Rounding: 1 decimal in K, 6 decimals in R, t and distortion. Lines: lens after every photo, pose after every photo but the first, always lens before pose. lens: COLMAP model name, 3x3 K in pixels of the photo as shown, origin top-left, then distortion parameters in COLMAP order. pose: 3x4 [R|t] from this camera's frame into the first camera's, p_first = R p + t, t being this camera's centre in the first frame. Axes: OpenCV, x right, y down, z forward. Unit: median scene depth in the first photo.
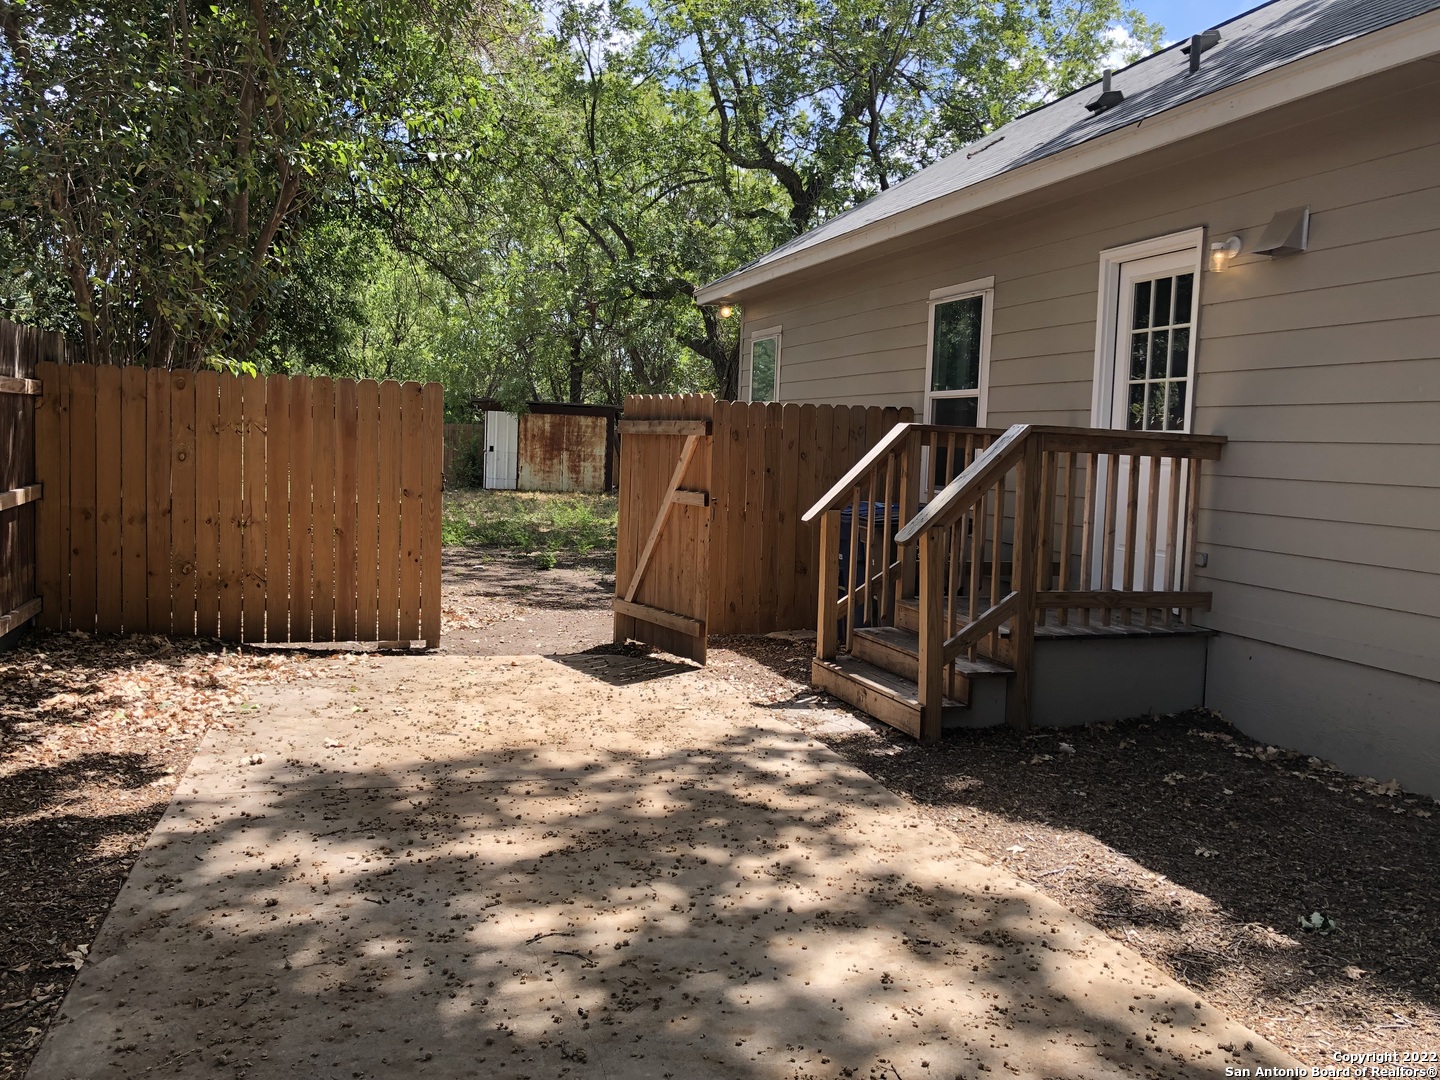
lens RADIAL K [[1175.0, 0, 705.5], [0, 1175.0, 542.8], [0, 0, 1]] dist [0.042753, -0.003309]
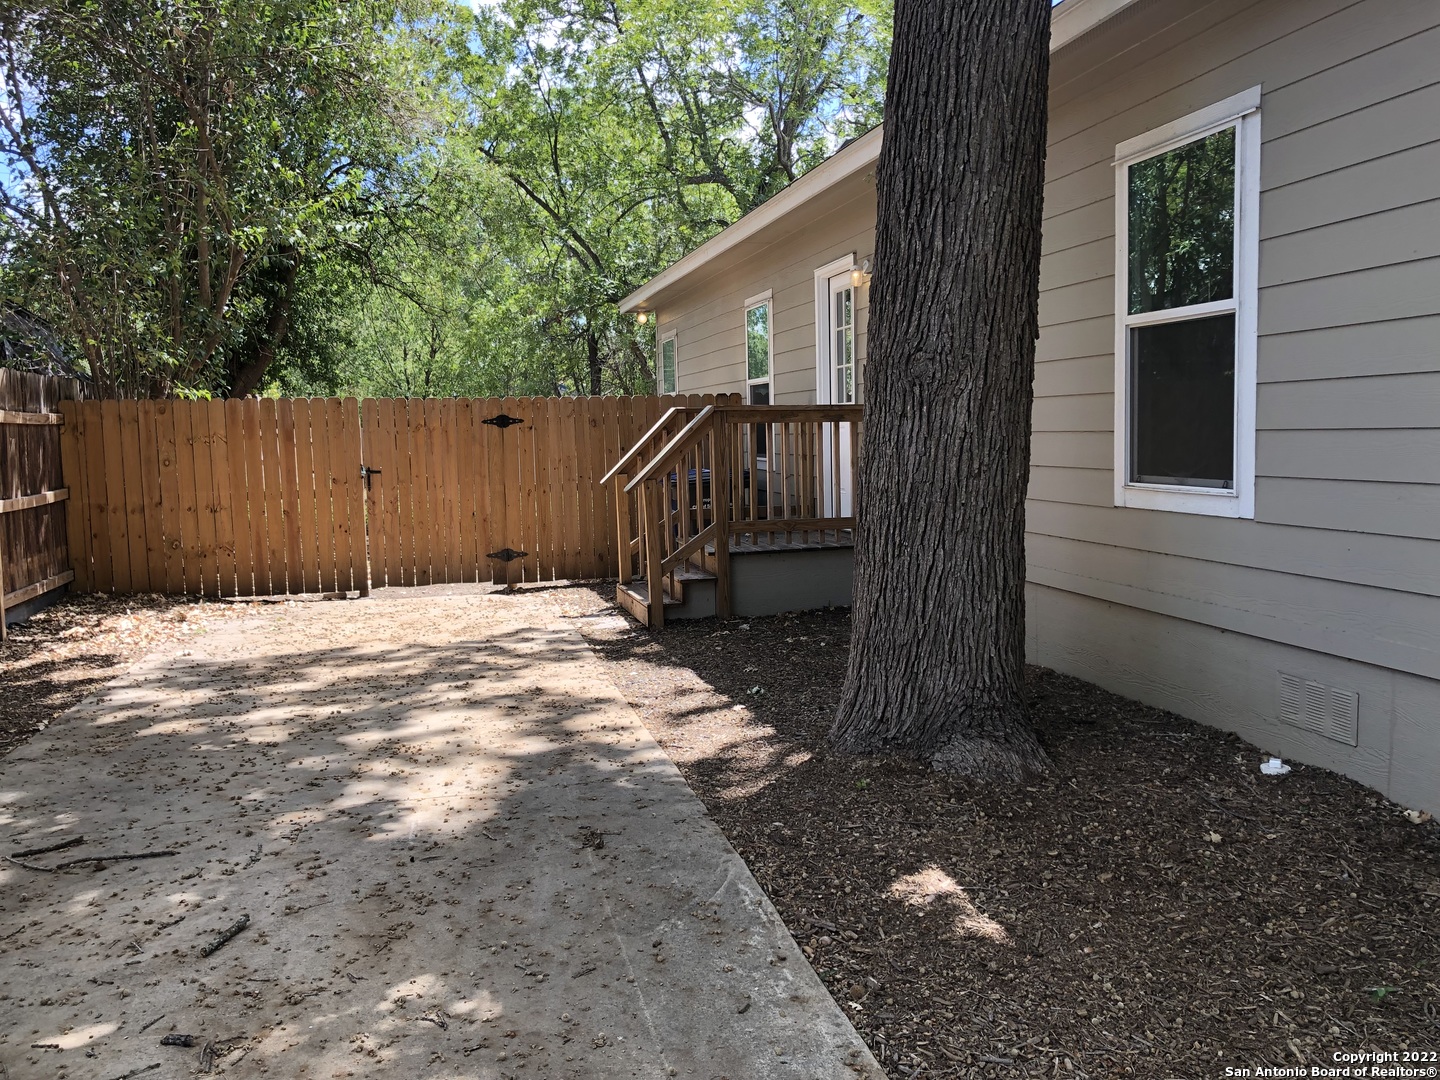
lens RADIAL K [[1166.3, 0, 719.4], [0, 1166.3, 550.1], [0, 0, 1]] dist [0.022544, -0.003794]
pose [[0.996953, -0.052726, -0.057492, 0.282767], [0.053710, 0.998433, 0.015702, 0.043187], [0.056574, -0.018742, 0.998222, -0.334620]]
